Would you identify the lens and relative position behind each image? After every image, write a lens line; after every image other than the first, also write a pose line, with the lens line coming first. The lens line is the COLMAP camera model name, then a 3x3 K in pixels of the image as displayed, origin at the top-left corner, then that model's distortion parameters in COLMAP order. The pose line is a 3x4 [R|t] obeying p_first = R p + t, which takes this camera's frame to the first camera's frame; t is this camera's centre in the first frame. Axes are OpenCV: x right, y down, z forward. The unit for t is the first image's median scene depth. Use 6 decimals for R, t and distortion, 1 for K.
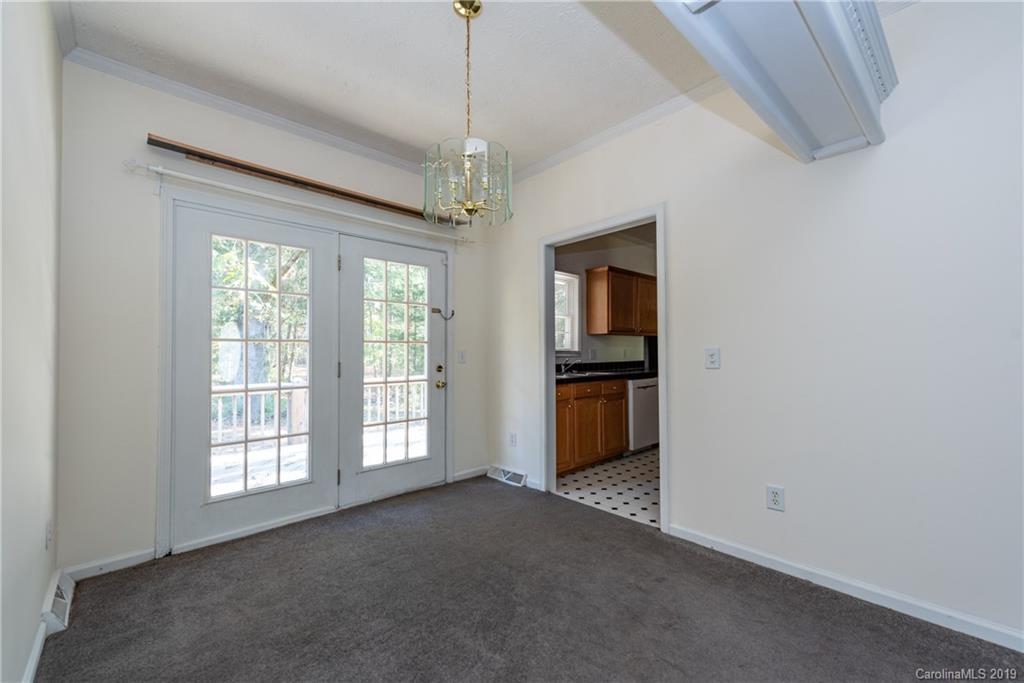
lens RADIAL K [[401.8, 0, 506.0], [0, 401.8, 347.4], [0, 0, 1]] dist [0.003499, -0.000756]
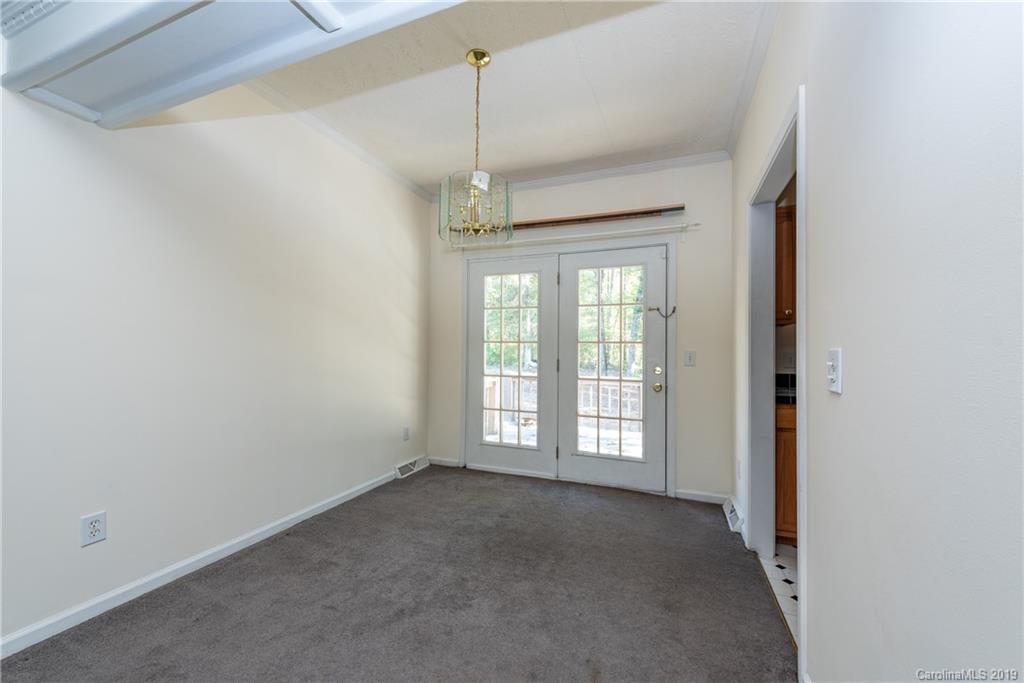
lens RADIAL K [[401.8, 0, 514.6], [0, 401.8, 339.9], [0, 0, 1]] dist [0.003499, -0.000756]
pose [[0.437713, -0.000704, -0.899114, 0.577929], [0.007351, 0.999969, 0.002796, -0.025874], [0.899085, -0.007833, 0.437705, 0.313893]]
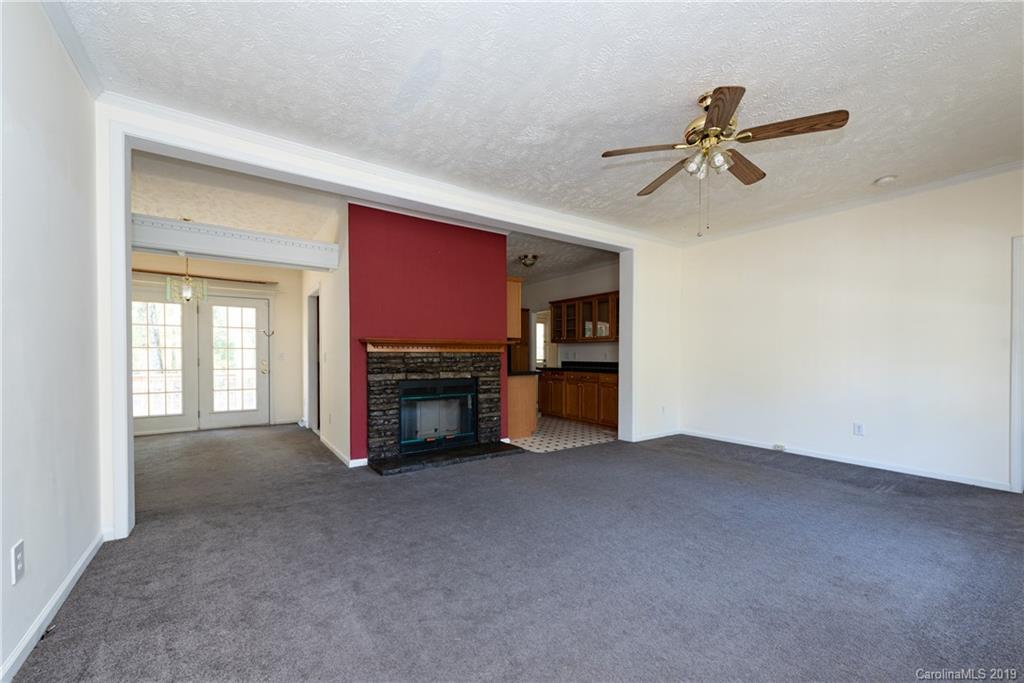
lens RADIAL K [[401.8, 0, 500.0], [0, 401.8, 362.6], [0, 0, 1]] dist [0.003499, -0.000756]
pose [[0.988598, 0.006868, -0.150425, 1.289938], [-0.001724, 0.999410, 0.034302, -0.014925], [0.150572, -0.033652, 0.988026, -0.725397]]
